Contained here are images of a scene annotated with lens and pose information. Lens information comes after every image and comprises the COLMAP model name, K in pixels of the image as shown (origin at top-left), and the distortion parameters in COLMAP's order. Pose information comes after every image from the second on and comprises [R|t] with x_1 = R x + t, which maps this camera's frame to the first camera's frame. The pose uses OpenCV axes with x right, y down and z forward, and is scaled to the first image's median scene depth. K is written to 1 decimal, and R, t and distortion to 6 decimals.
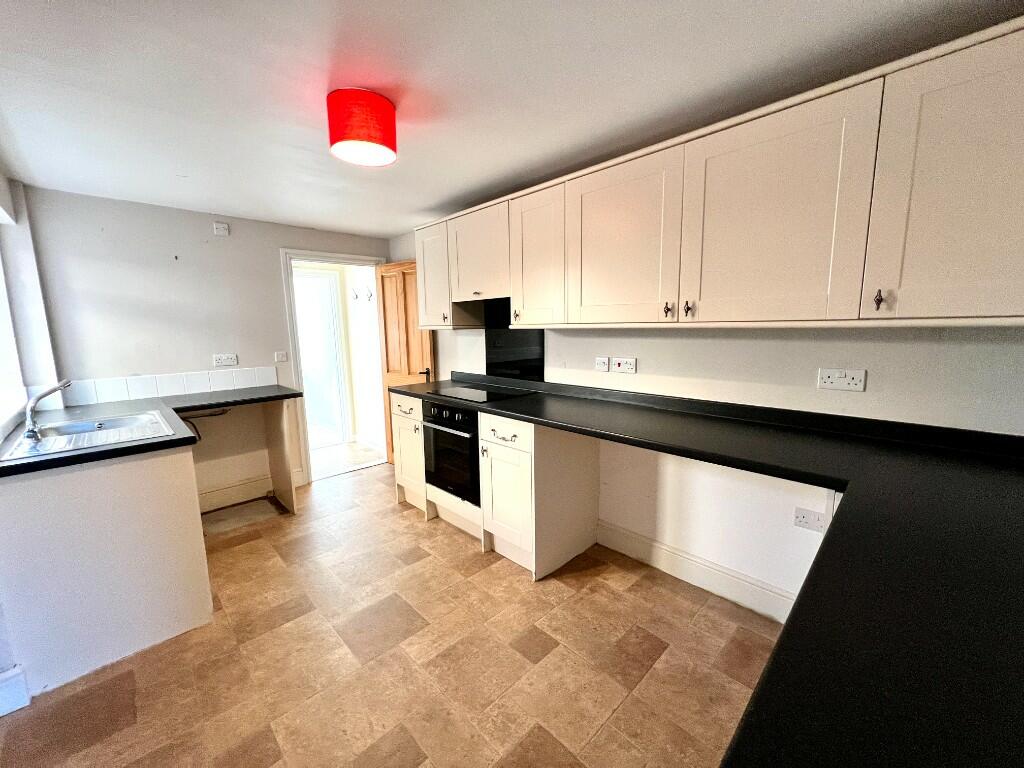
lens RADIAL K [[412.4, 0, 513.7], [0, 412.4, 383.4], [0, 0, 1]] dist [-0.000504, -0.000021]
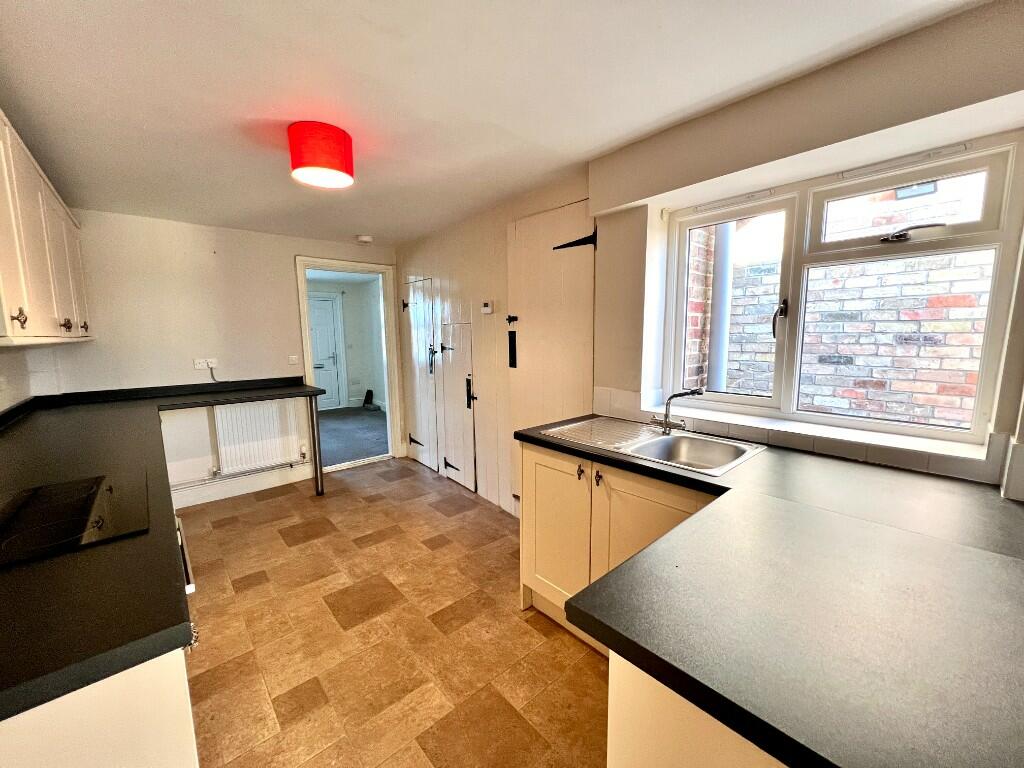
lens RADIAL K [[412.4, 0, 511.3], [0, 412.4, 385.1], [0, 0, 1]] dist [-0.000504, -0.000021]
pose [[-0.998501, 0.017758, 0.051770, -0.830925], [0.031238, 0.961607, 0.272646, -0.280669], [-0.044941, 0.273854, -0.960721, 2.007596]]
